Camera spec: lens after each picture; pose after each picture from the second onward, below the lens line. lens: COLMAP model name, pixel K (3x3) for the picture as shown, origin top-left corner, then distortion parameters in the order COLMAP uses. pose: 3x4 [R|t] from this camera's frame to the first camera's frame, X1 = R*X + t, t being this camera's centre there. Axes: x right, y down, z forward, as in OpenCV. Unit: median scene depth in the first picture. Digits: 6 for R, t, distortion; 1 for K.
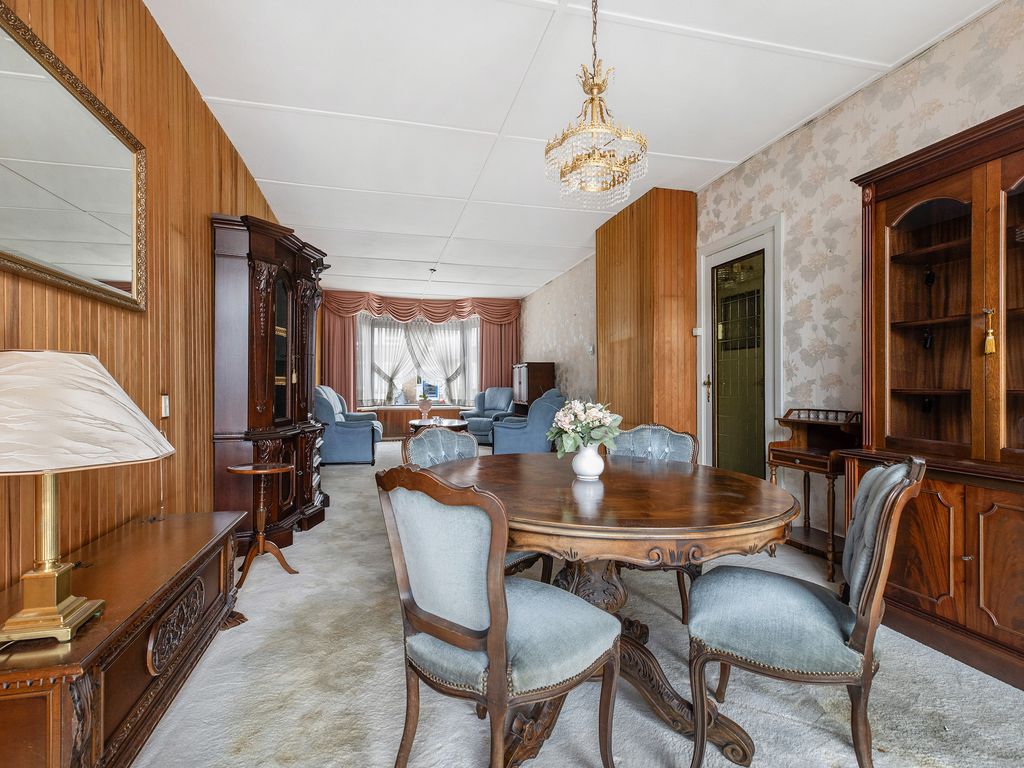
lens RADIAL K [[516.1, 0, 506.6], [0, 516.1, 387.5], [0, 0, 1]] dist [0.003712, 0.000408]
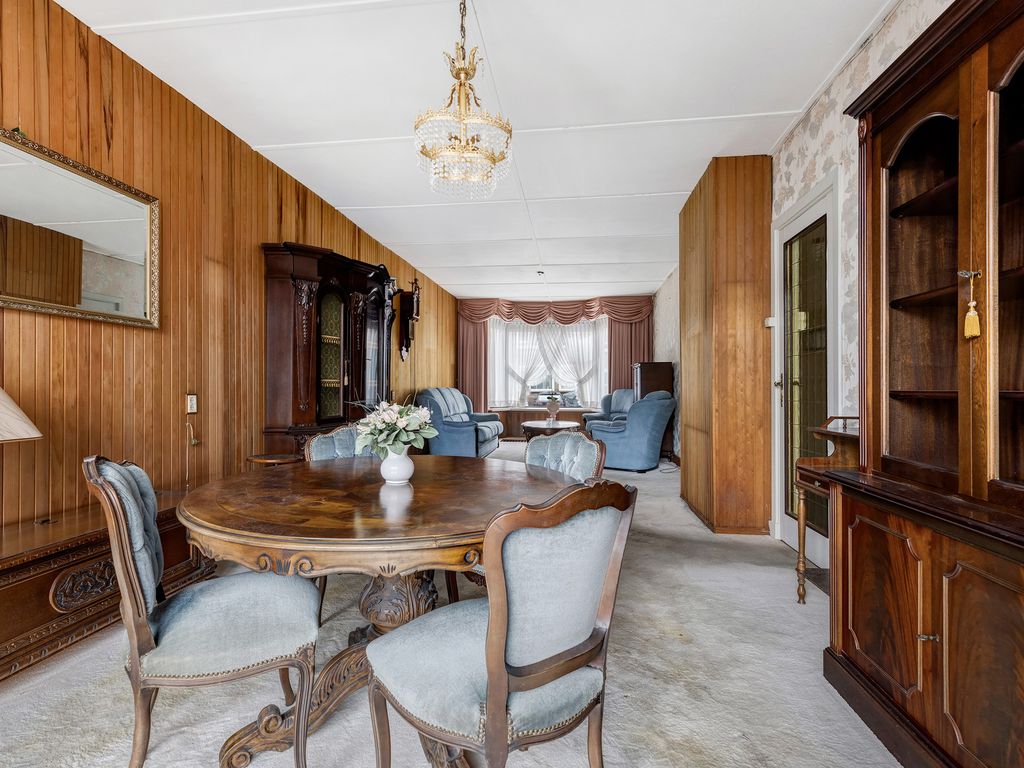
lens RADIAL K [[516.1, 0, 506.6], [0, 516.1, 387.5], [0, 0, 1]] dist [0.003712, 0.000408]
pose [[0.930095, -0.001154, -0.367318, 0.290478], [-0.000286, 0.999992, -0.003865, 0.000730], [0.367320, 0.003700, 0.930087, 0.073160]]
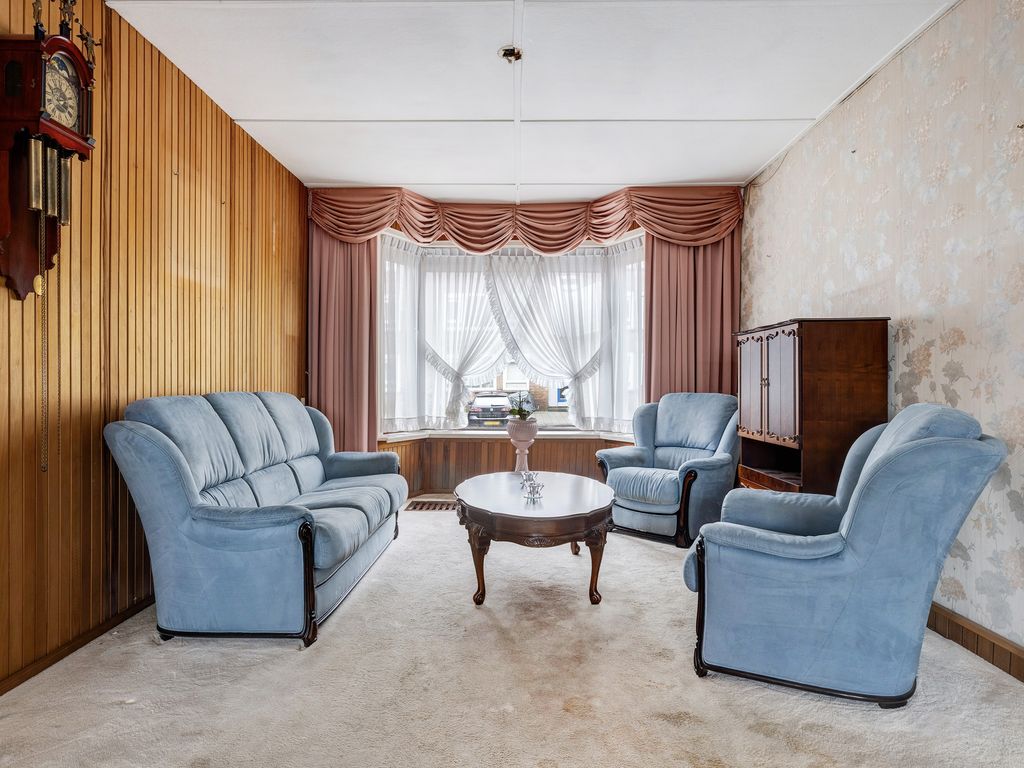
lens RADIAL K [[637.6, 0, 512.0], [0, 637.6, 384.0], [0, 0, 1]] dist [0.002472, 0.000287]
pose [[0.969012, -0.001402, -0.247010, -0.063708], [0.000021, 0.999984, -0.005594, -0.011188], [0.247014, 0.005415, 0.968997, 1.032517]]
